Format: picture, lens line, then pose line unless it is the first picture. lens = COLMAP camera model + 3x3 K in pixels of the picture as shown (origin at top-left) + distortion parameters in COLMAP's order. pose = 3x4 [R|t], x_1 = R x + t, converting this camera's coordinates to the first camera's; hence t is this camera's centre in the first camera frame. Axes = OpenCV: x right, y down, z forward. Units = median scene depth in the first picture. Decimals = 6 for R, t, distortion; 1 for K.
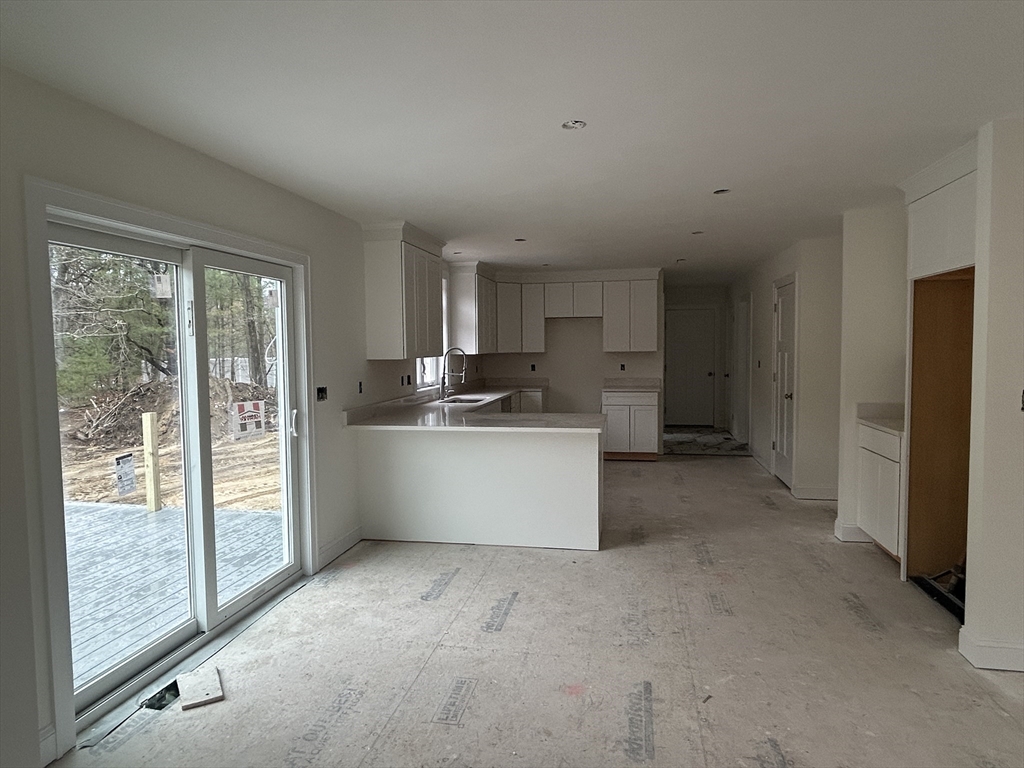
lens RADIAL K [[646.8, 0, 515.7], [0, 646.8, 385.5], [0, 0, 1]] dist [-0.003807, -0.003376]
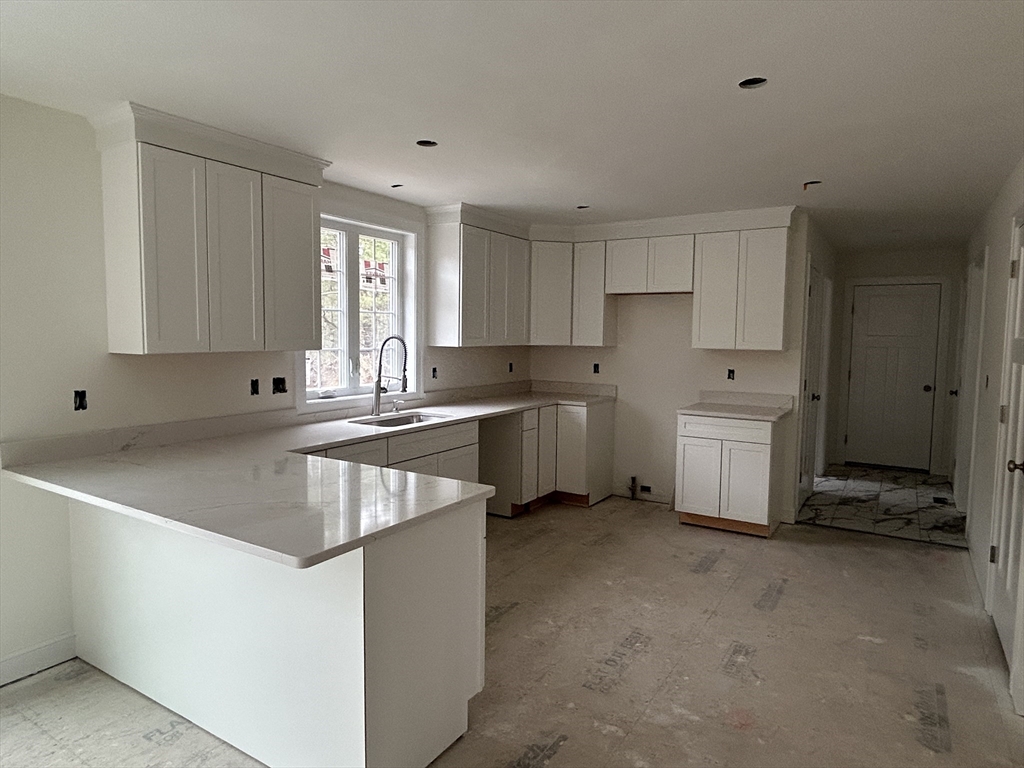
lens RADIAL K [[646.8, 0, 506.8], [0, 646.8, 381.2], [0, 0, 1]] dist [-0.003807, -0.003376]
pose [[0.930856, 0.049012, -0.362084, 0.196688], [-0.044176, 0.998790, 0.021630, -0.026327], [0.362705, -0.004139, 0.931895, 0.359658]]
